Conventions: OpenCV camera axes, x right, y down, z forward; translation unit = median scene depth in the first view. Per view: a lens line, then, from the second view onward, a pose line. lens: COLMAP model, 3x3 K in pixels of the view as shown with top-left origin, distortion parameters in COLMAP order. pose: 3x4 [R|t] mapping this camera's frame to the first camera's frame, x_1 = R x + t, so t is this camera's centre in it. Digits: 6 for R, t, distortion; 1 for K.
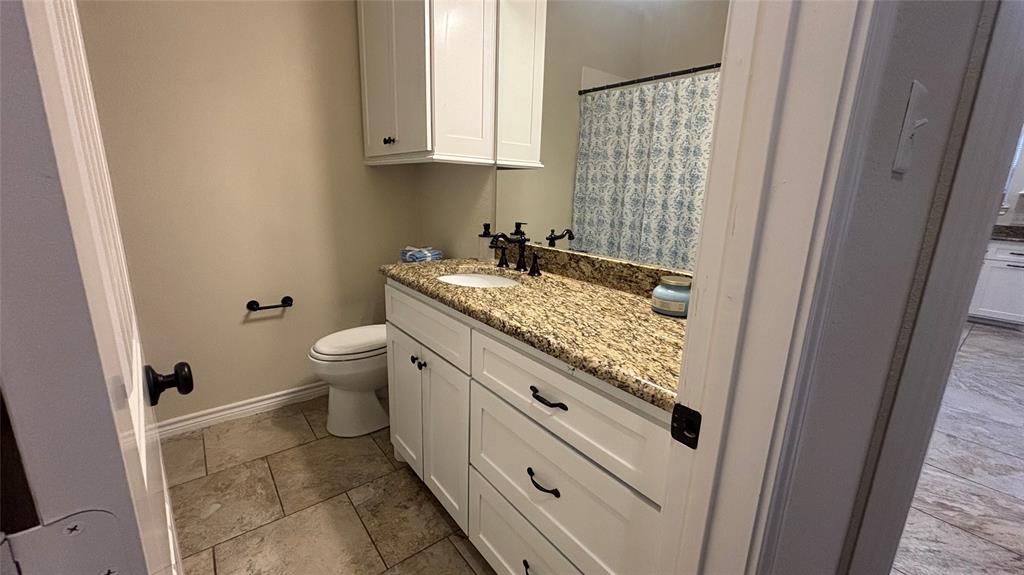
lens RADIAL K [[413.3, 0, 513.9], [0, 413.3, 287.8], [0, 0, 1]] dist [0.001106, 0.000640]
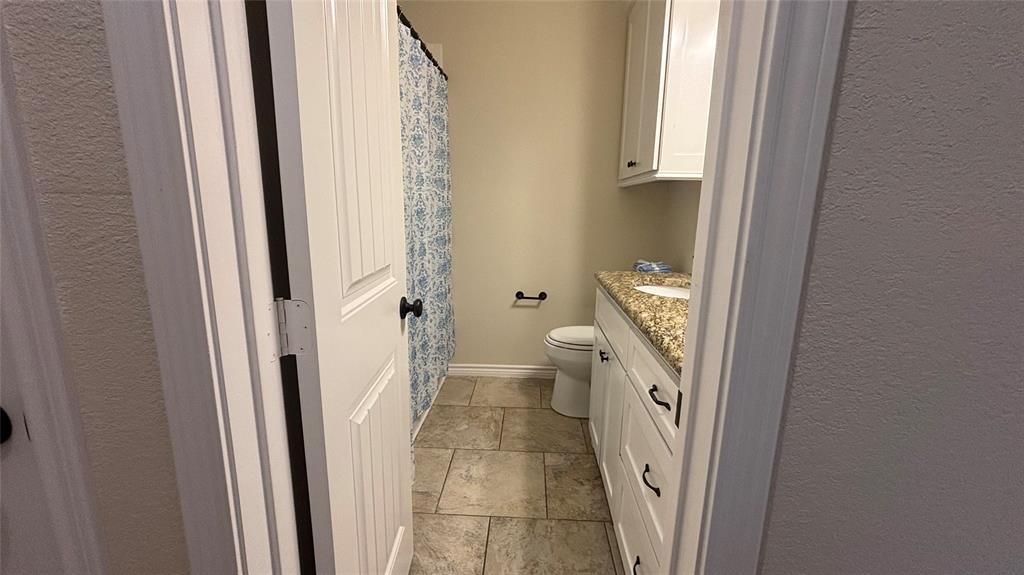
lens RADIAL K [[413.3, 0, 512.9], [0, 413.3, 284.9], [0, 0, 1]] dist [0.001106, 0.000640]
pose [[0.758875, 0.111987, -0.641536, 0.240776], [-0.150973, 0.988519, -0.006030, 0.027535], [0.633495, 0.101431, 0.767069, -0.036212]]
